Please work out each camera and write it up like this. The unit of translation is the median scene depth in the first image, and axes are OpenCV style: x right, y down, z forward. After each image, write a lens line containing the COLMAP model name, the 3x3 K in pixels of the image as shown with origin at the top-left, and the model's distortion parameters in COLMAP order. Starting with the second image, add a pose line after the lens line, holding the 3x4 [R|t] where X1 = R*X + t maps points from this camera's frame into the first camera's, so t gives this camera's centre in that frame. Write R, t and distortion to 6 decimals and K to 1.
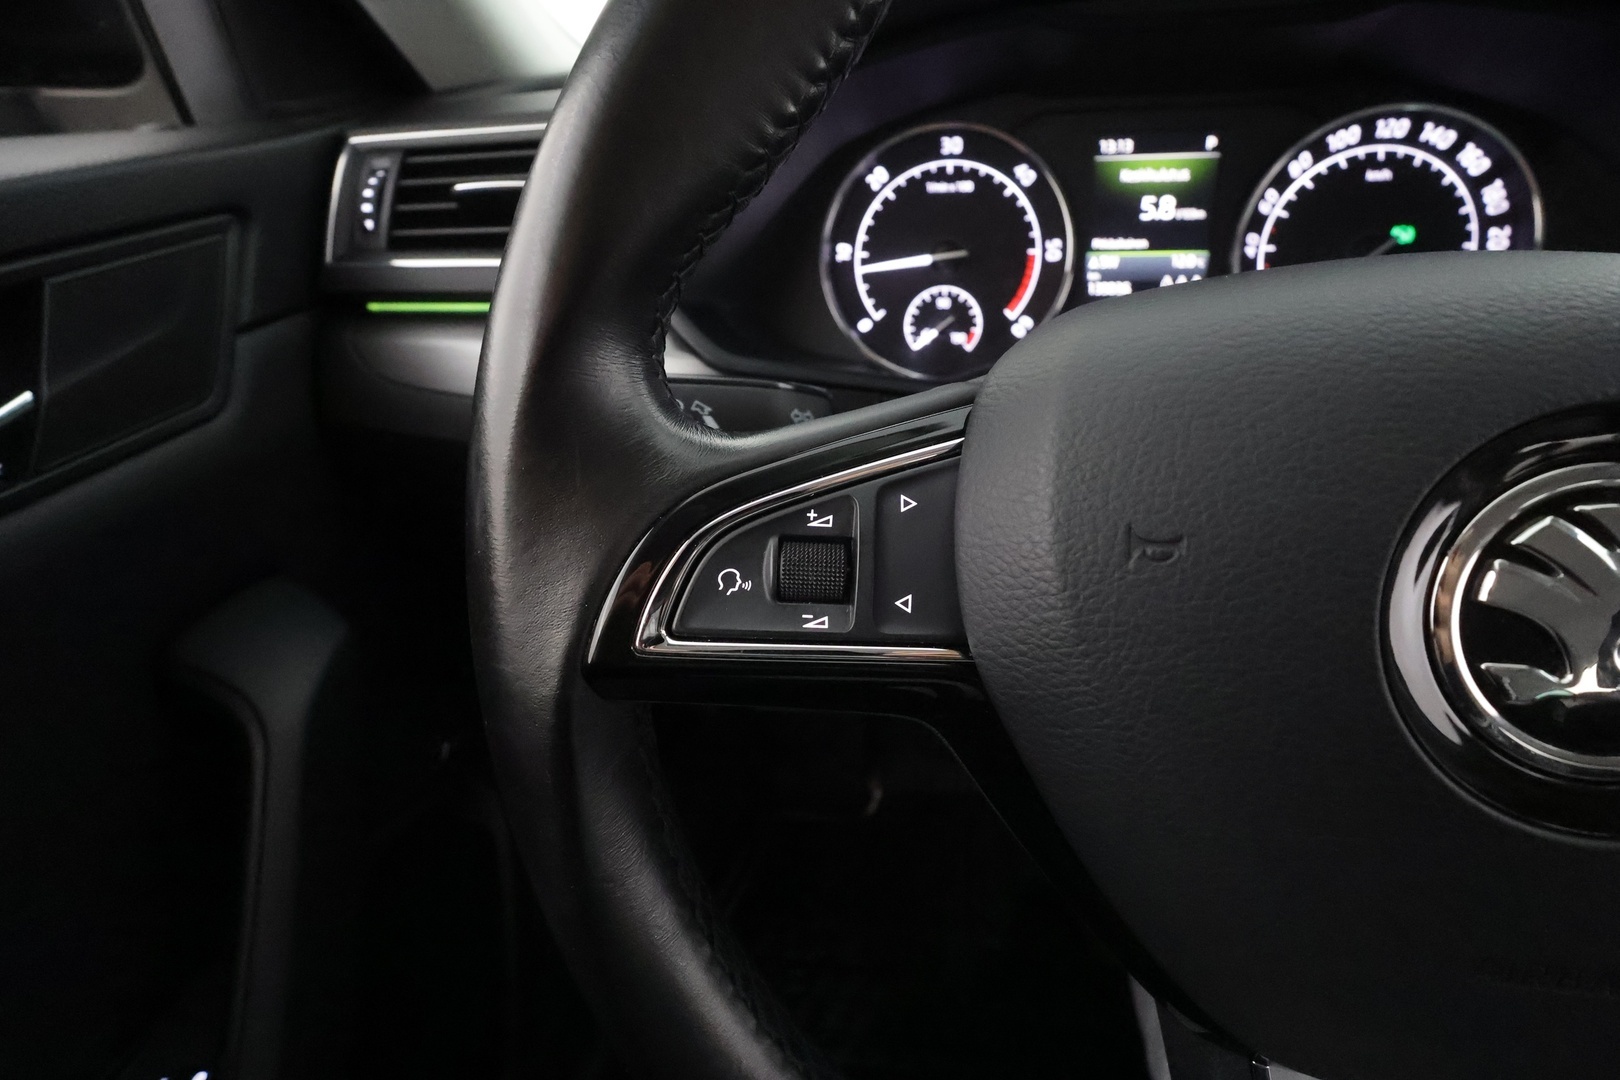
lens RADIAL K [[755.2, 0, 807.8], [0, 755.2, 544.7], [0, 0, 1]] dist [-0.005899, 0.003047]
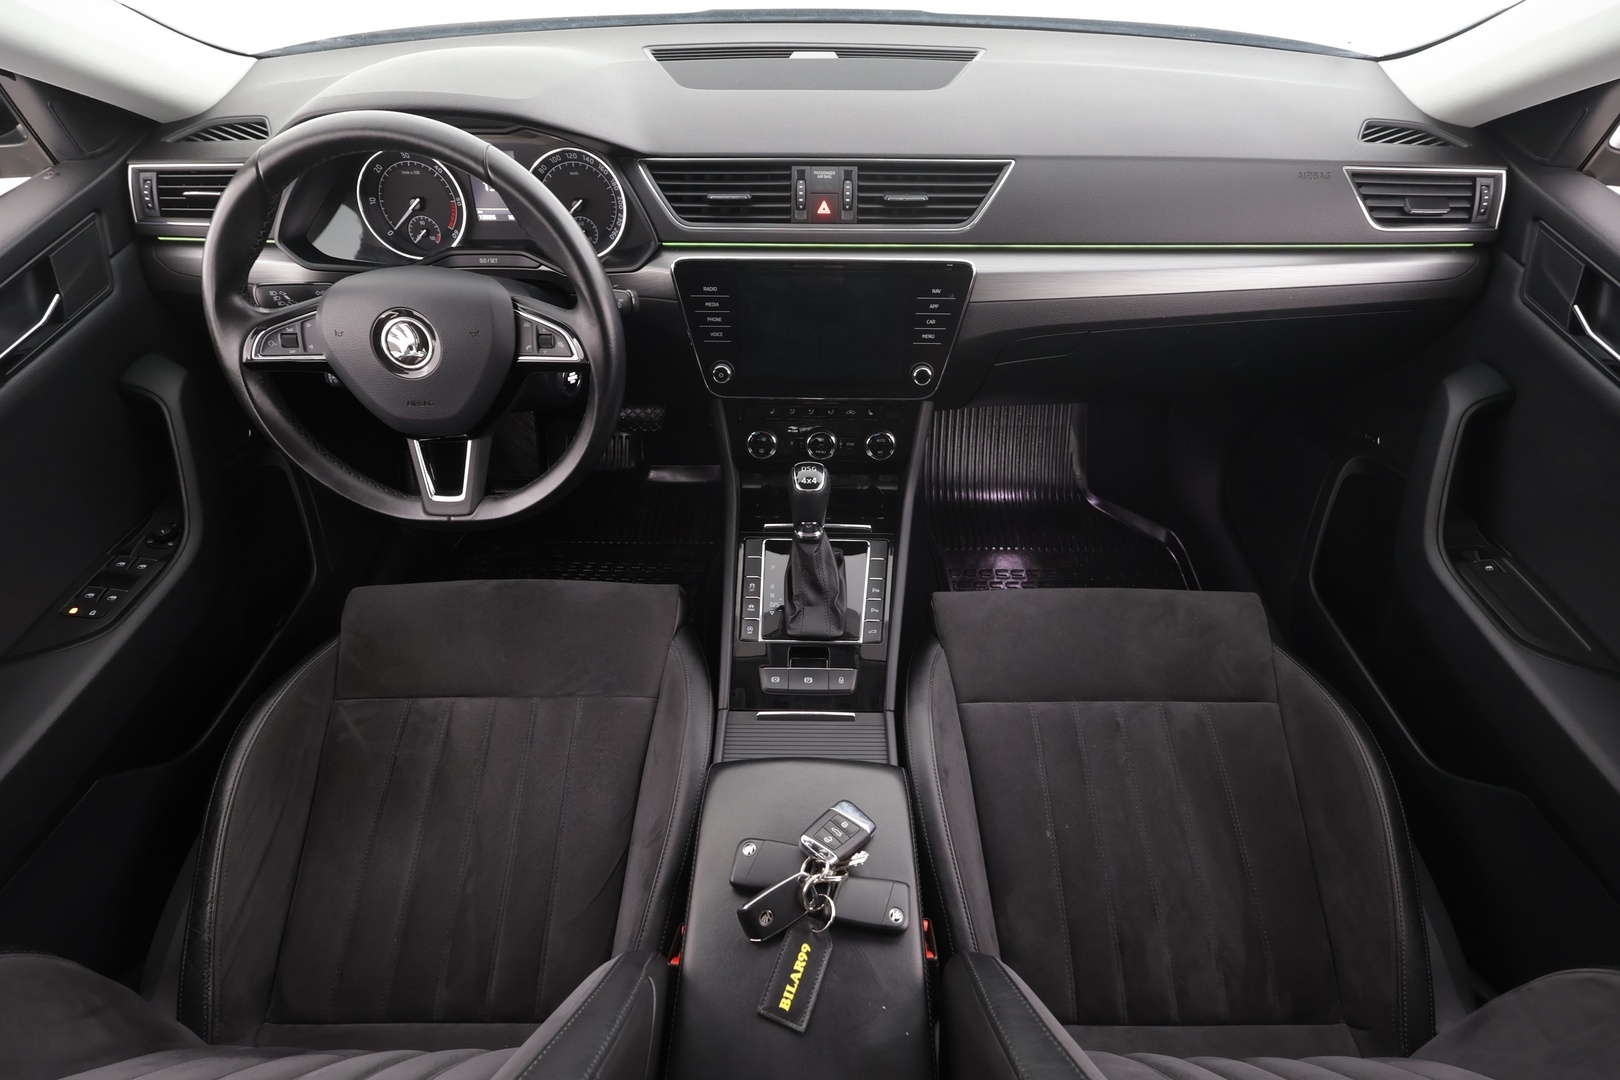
lens RADIAL K [[755.2, 0, 811.6], [0, 755.2, 552.1], [0, 0, 1]] dist [-0.005899, 0.003047]
pose [[0.987755, -0.080820, 0.133448, 1.141671], [0.036993, 0.952298, 0.302919, -0.006313], [-0.151564, -0.294273, 0.943627, -1.996755]]
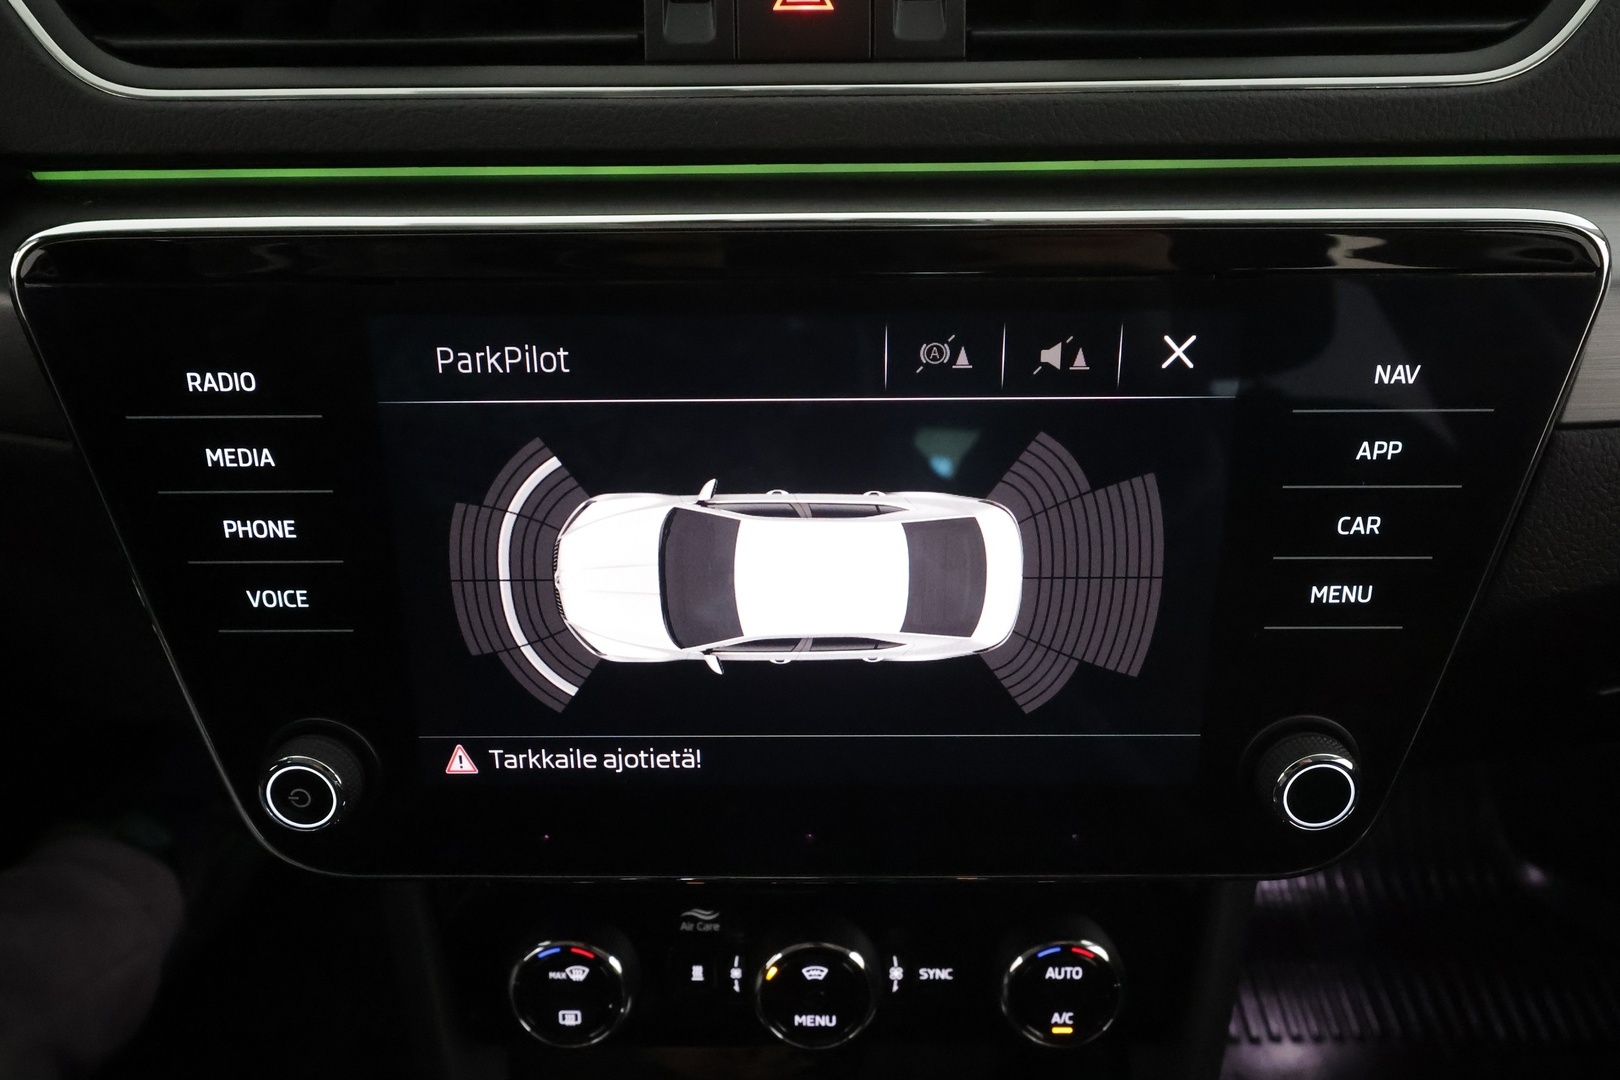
lens RADIAL K [[1065.5, 0, 817.5], [0, 1065.5, 544.4], [0, 0, 1]] dist [0.000580, -0.003857]
pose [[0.987667, -0.071388, 0.139344, 1.486201], [0.053695, 0.990468, 0.126843, -0.054210], [-0.147071, -0.117797, 0.982087, -0.087794]]
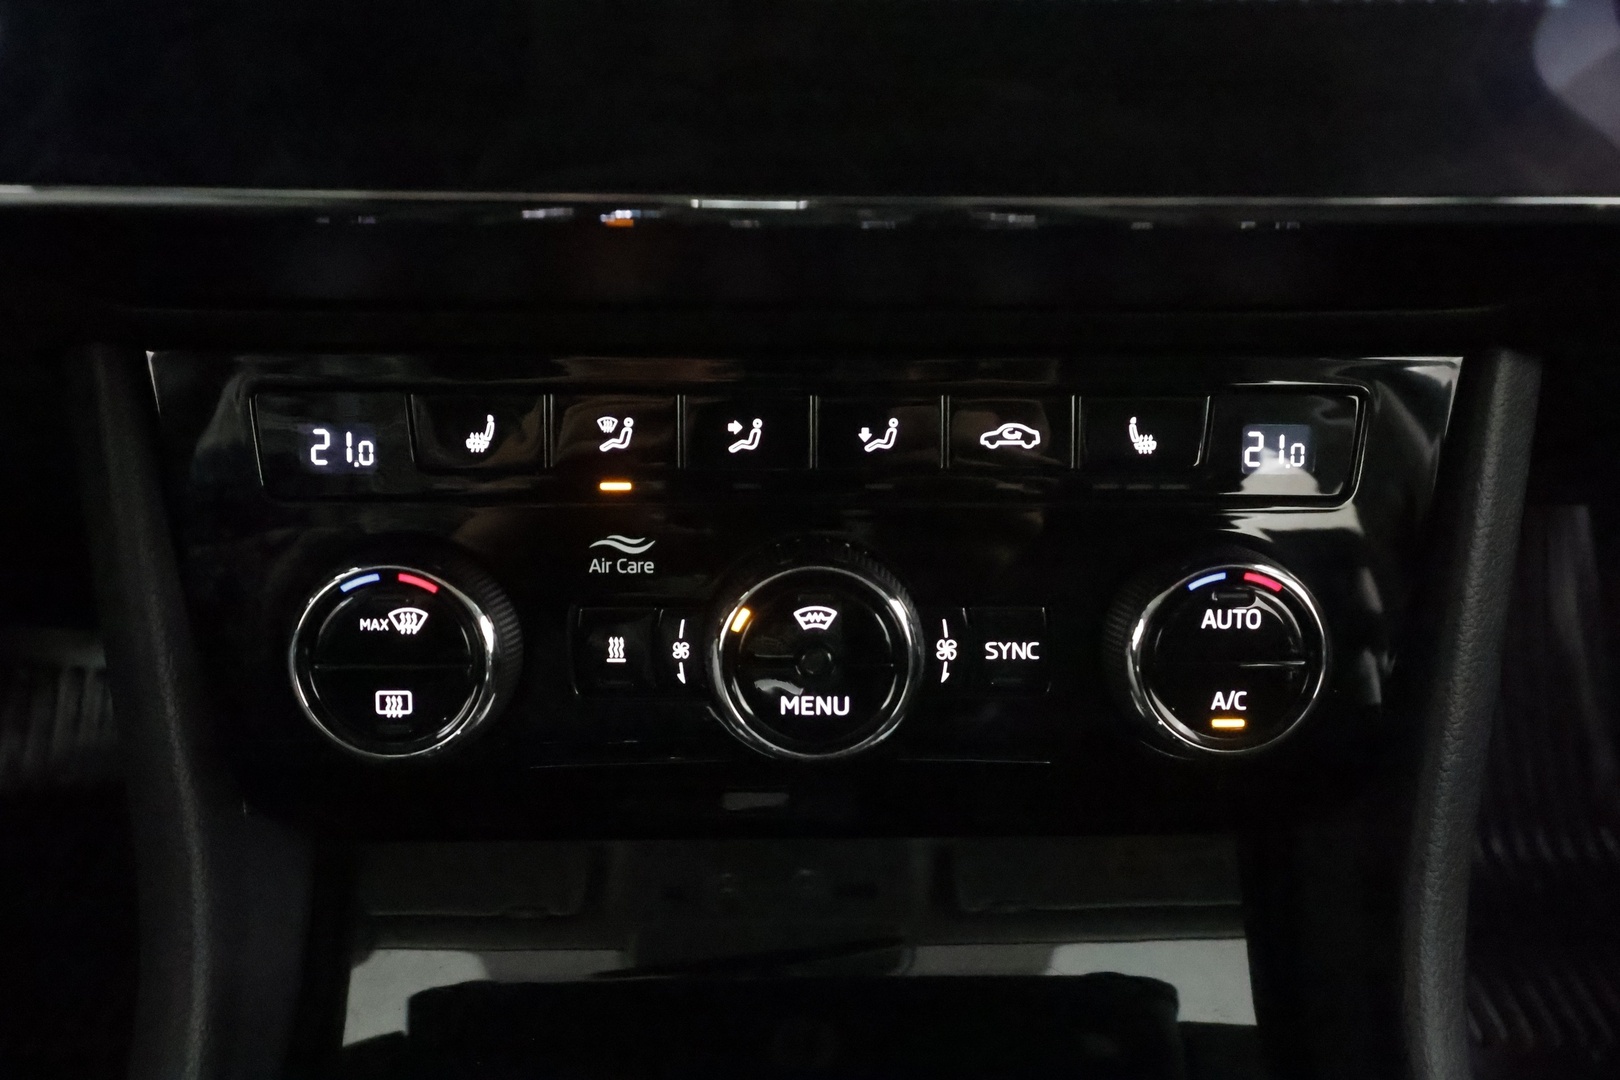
lens RADIAL K [[1148.0, 0, 812.1], [0, 1148.0, 546.3], [0, 0, 1]] dist [-0.003492, 0.004602]
pose [[0.982078, -0.052716, 0.180955, 1.479881], [0.046286, 0.998144, 0.039577, 0.392044], [-0.182705, -0.030492, 0.982695, 0.214529]]
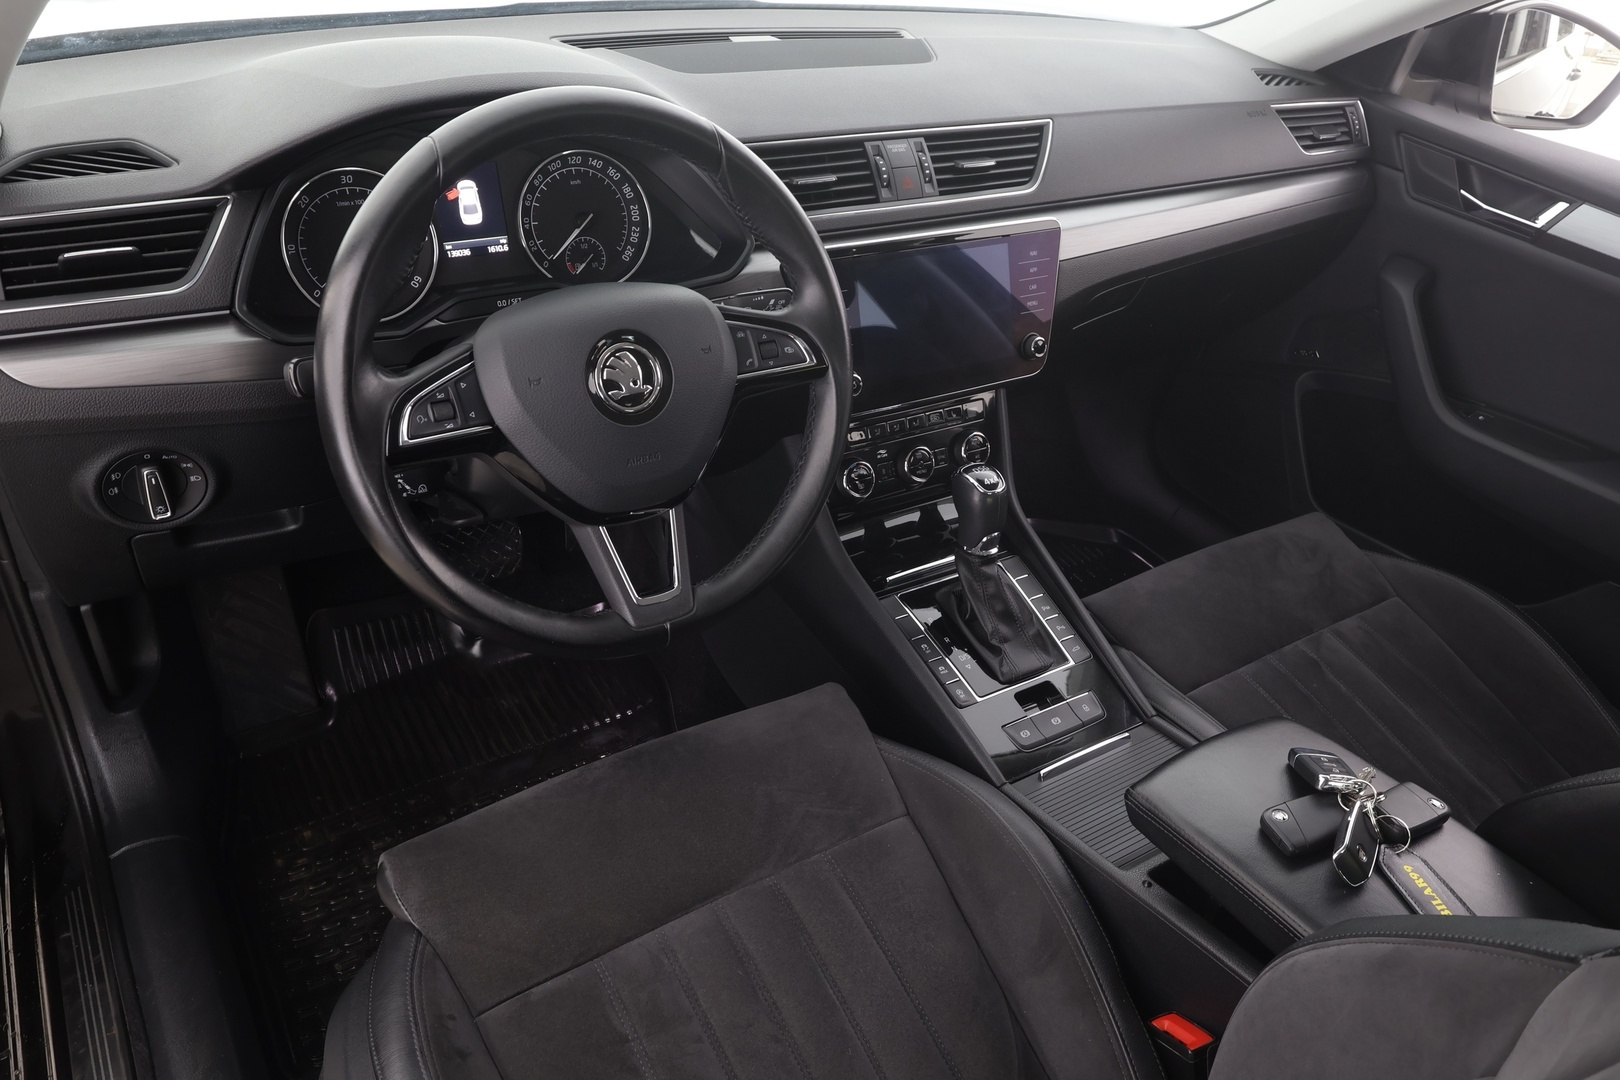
lens RADIAL K [[1148.0, 0, 815.3], [0, 1148.0, 553.5], [0, 0, 1]] dist [-0.003492, 0.004602]
pose [[0.735861, -0.287146, 0.613235, -0.895494], [0.233001, 0.957706, 0.168851, 0.071104], [-0.635783, 0.018634, 0.771643, -1.694705]]
